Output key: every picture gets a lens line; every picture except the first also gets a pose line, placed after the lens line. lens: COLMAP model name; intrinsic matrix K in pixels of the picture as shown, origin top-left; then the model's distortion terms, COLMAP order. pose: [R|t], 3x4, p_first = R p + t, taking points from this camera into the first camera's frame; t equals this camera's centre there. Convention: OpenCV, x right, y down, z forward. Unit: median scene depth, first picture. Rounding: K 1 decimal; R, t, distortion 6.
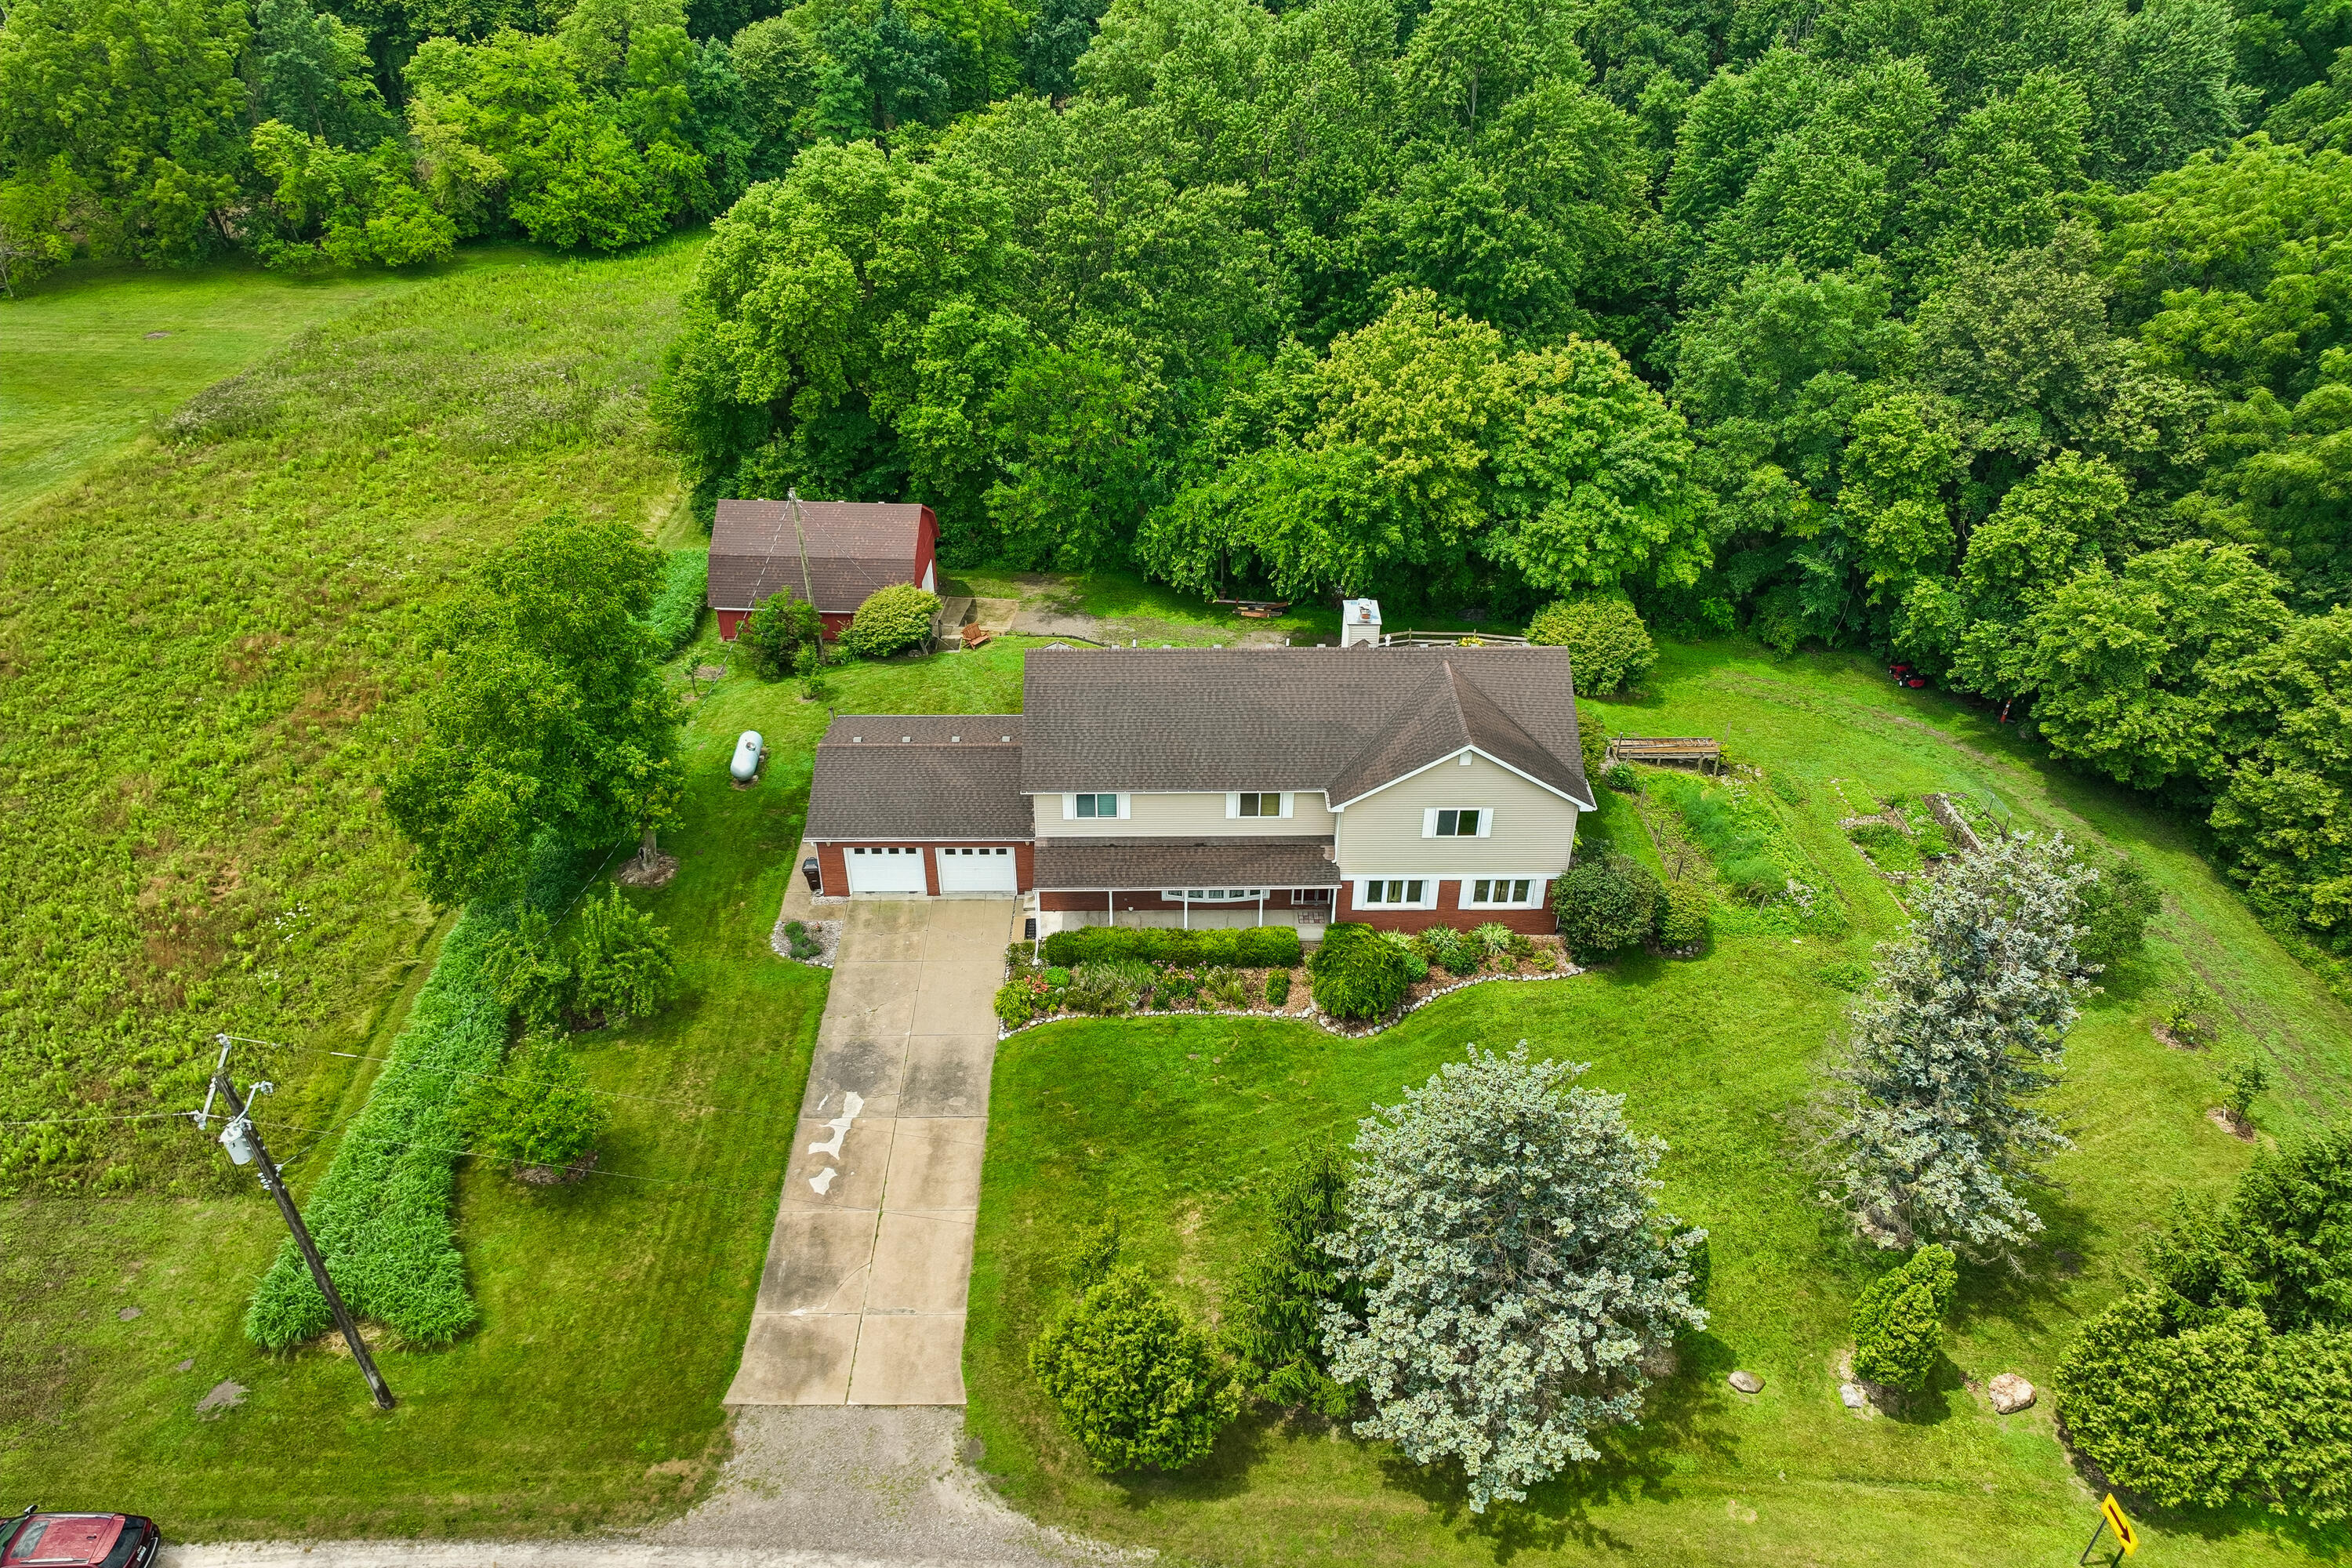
lens RADIAL K [[1614.2, 0, 1167.7], [0, 1614.2, 786.4], [0, 0, 1]] dist [0.007786, 0.001880]
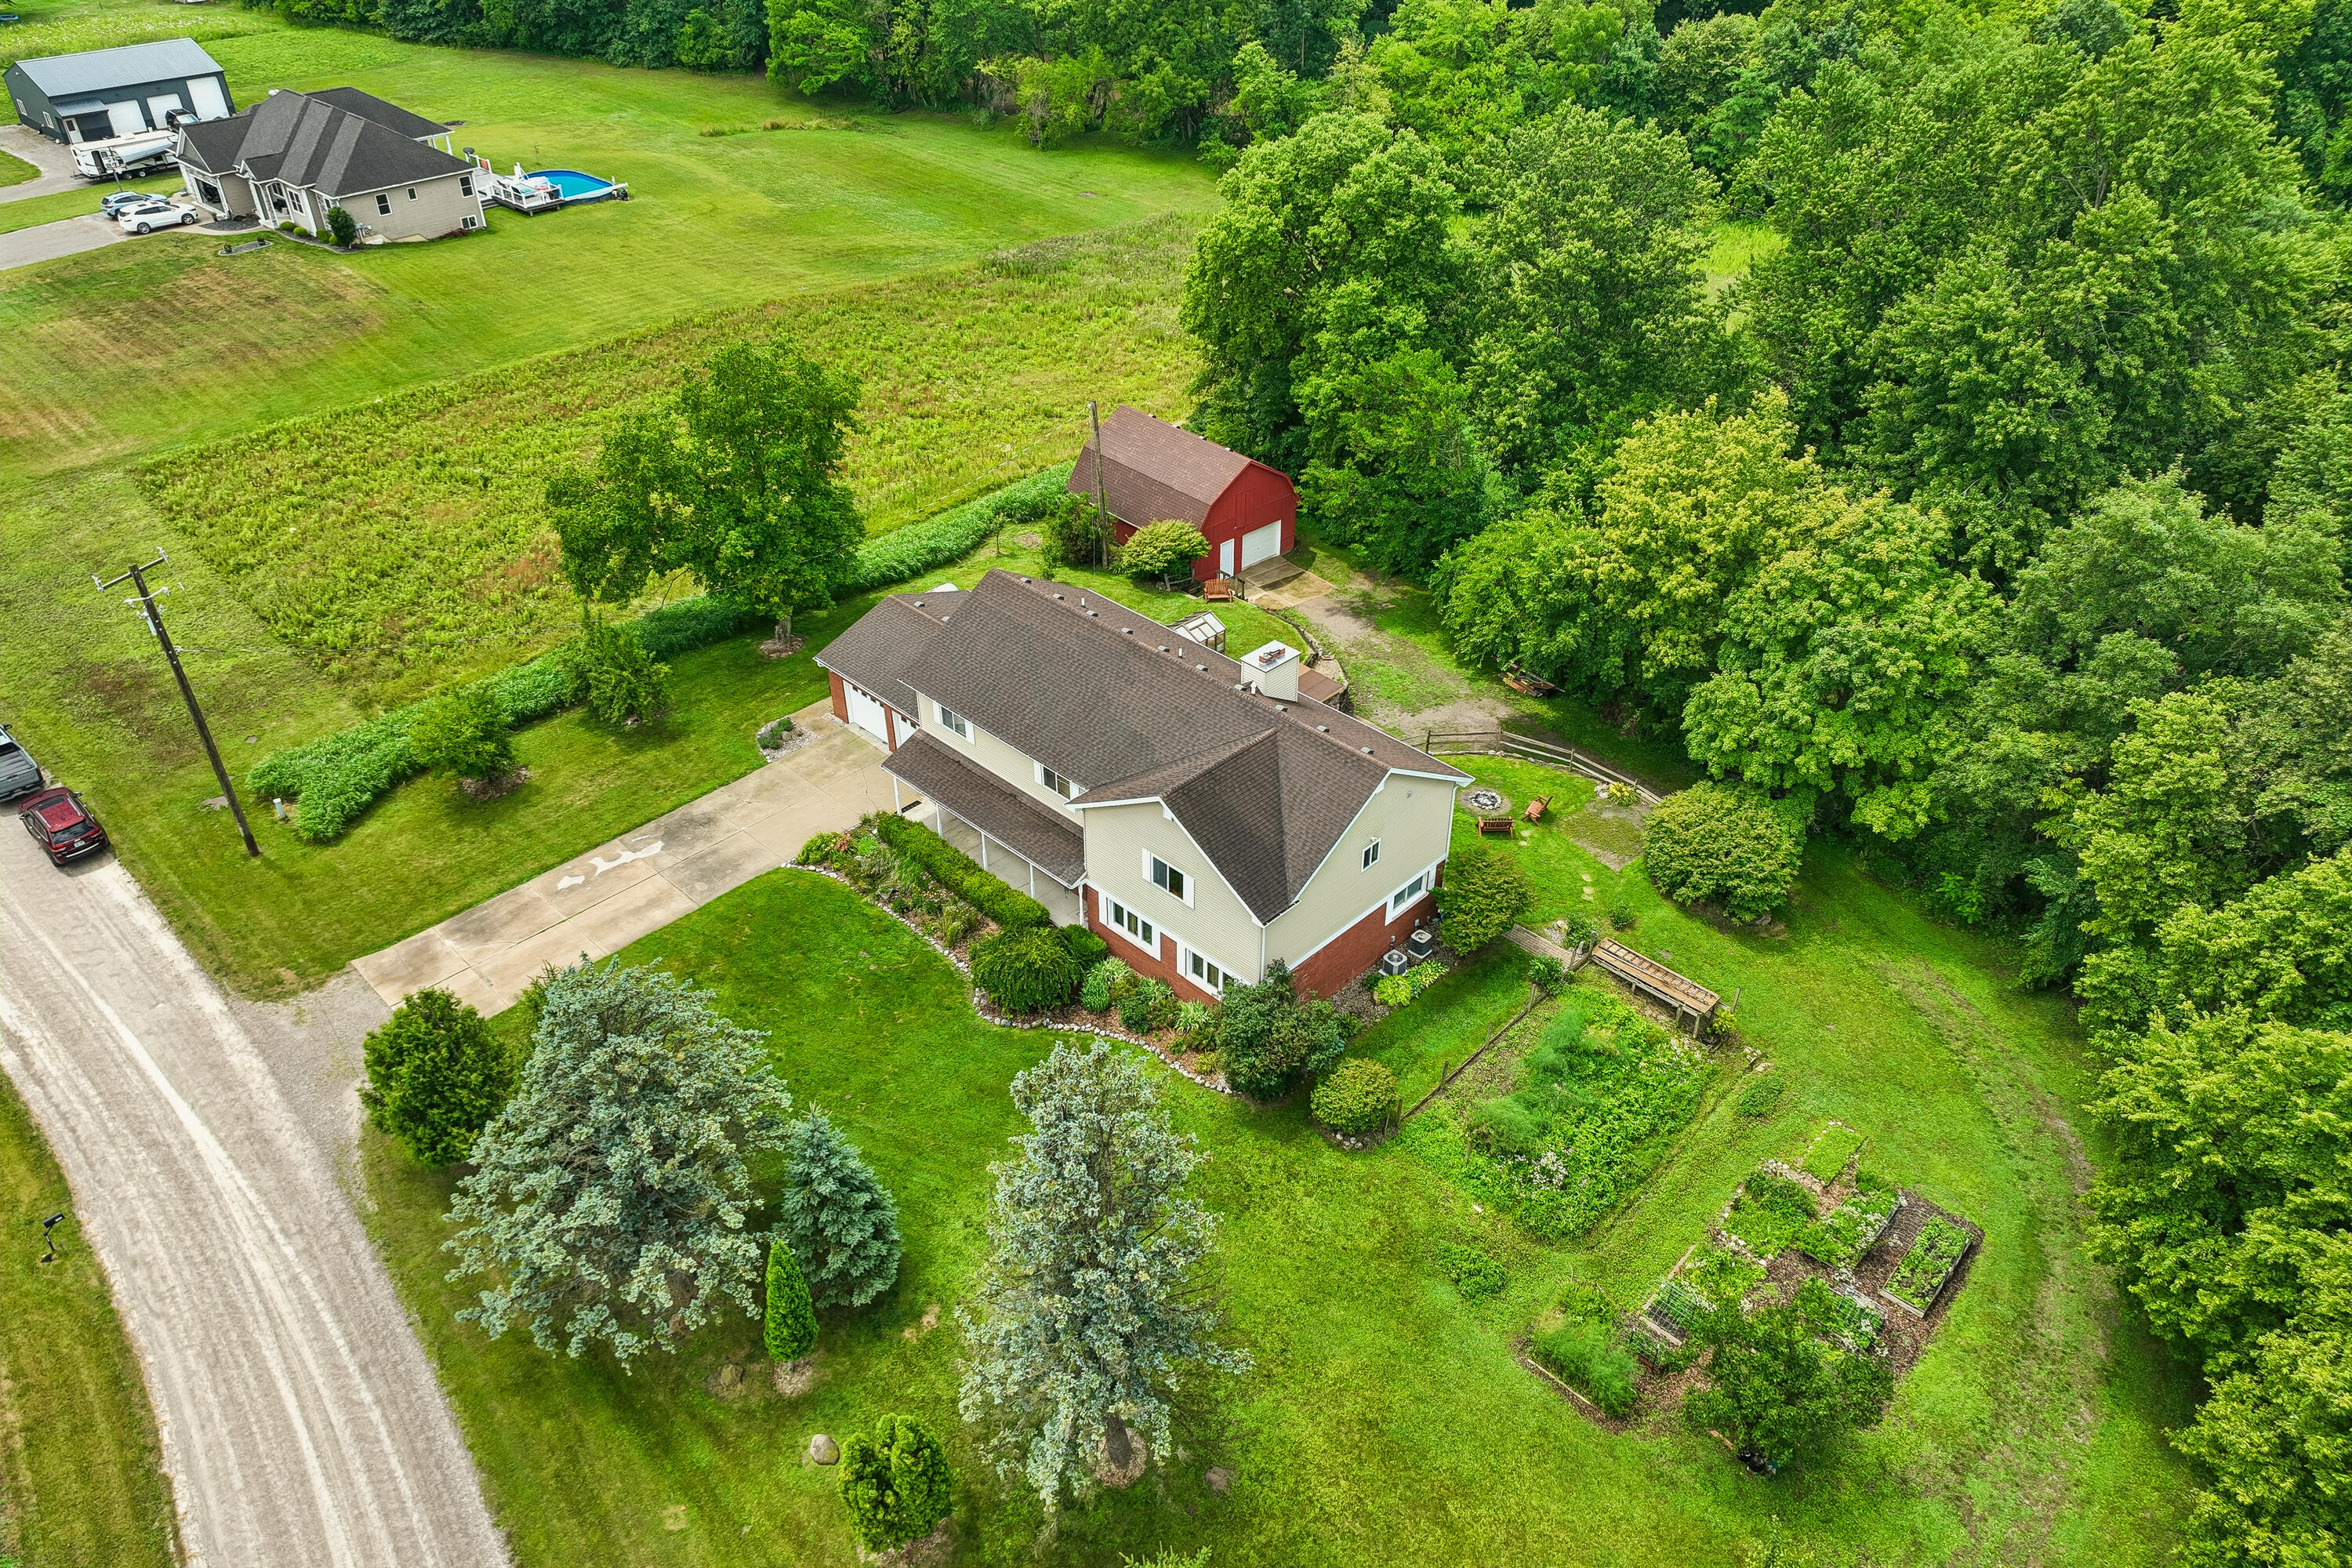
lens RADIAL K [[1631.1, 0, 1186.1], [0, 1631.1, 773.3], [0, 0, 1]] dist [0.008141, 0.002101]
pose [[0.709459, 0.401224, -0.579385, 0.689764], [-0.401229, 0.905828, 0.135980, -0.161238], [0.579382, 0.135994, 0.803630, 0.220325]]
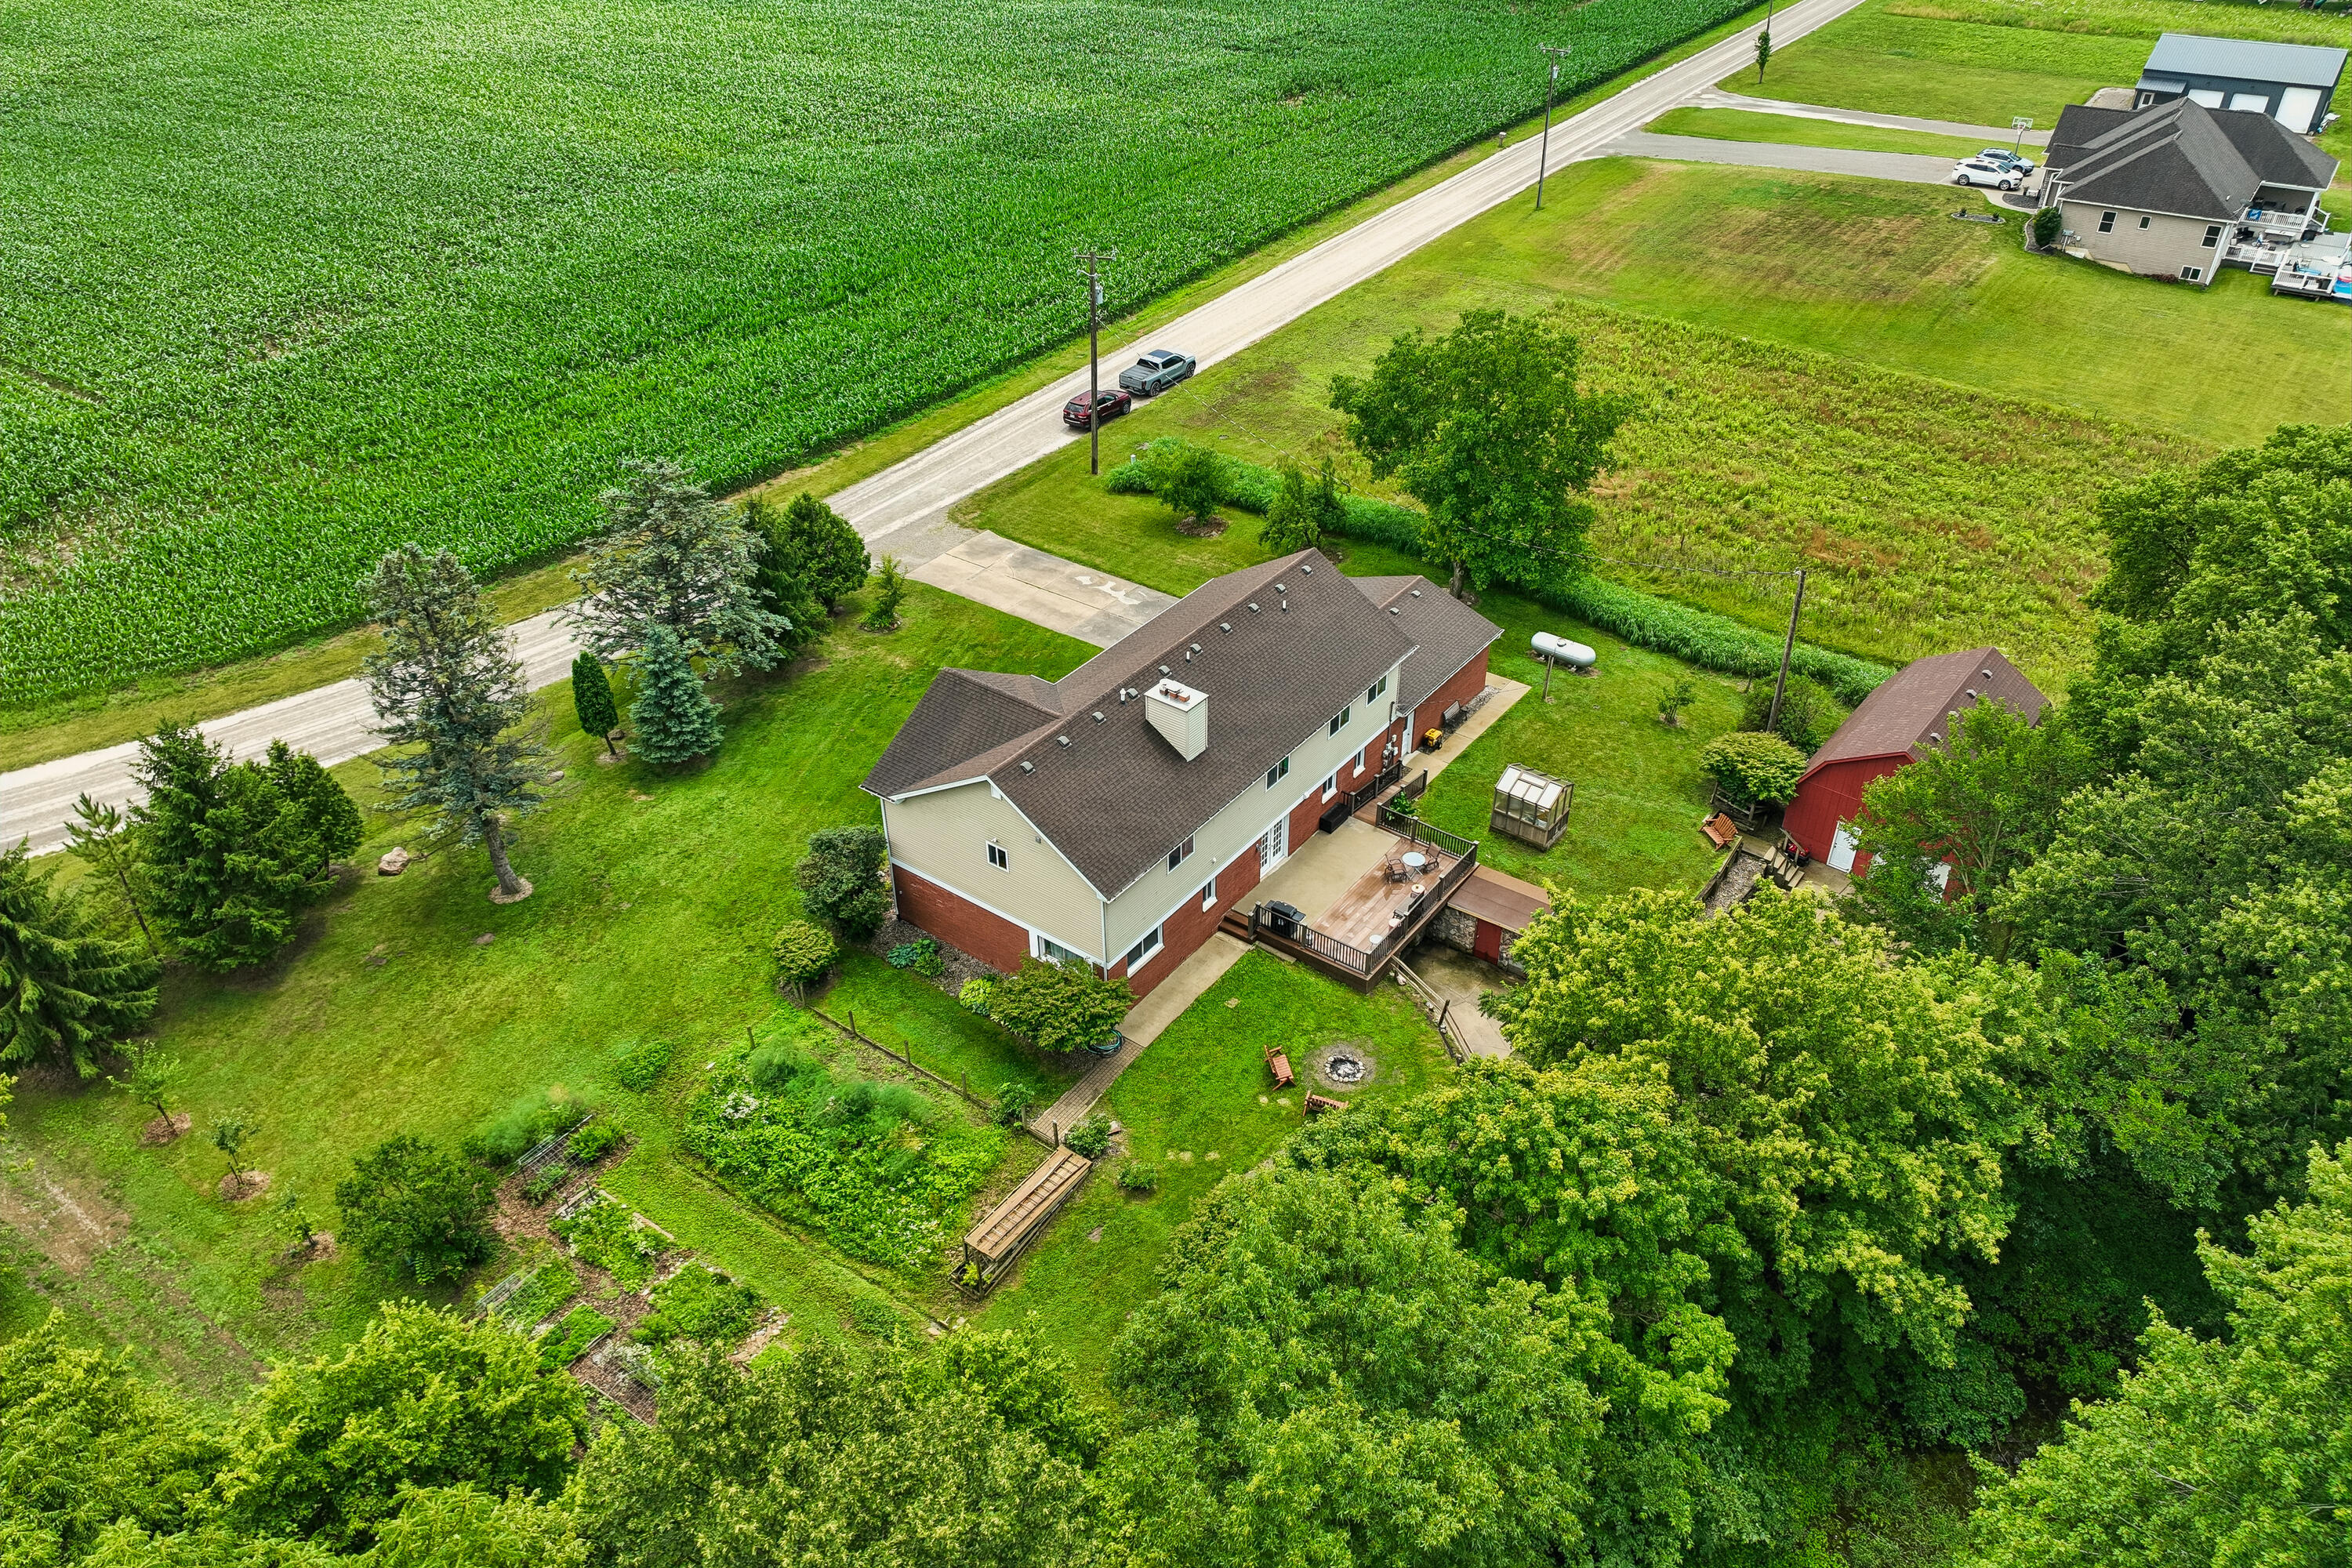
lens RADIAL K [[1659.8, 0, 1161.8], [0, 1659.8, 792.3], [0, 0, 1]] dist [-0.001775, 0.008787]
pose [[-0.612470, 0.456172, -0.645591, 0.784876], [-0.443312, 0.477970, 0.758300, -0.818661], [0.654488, 0.750635, -0.090516, 1.163721]]
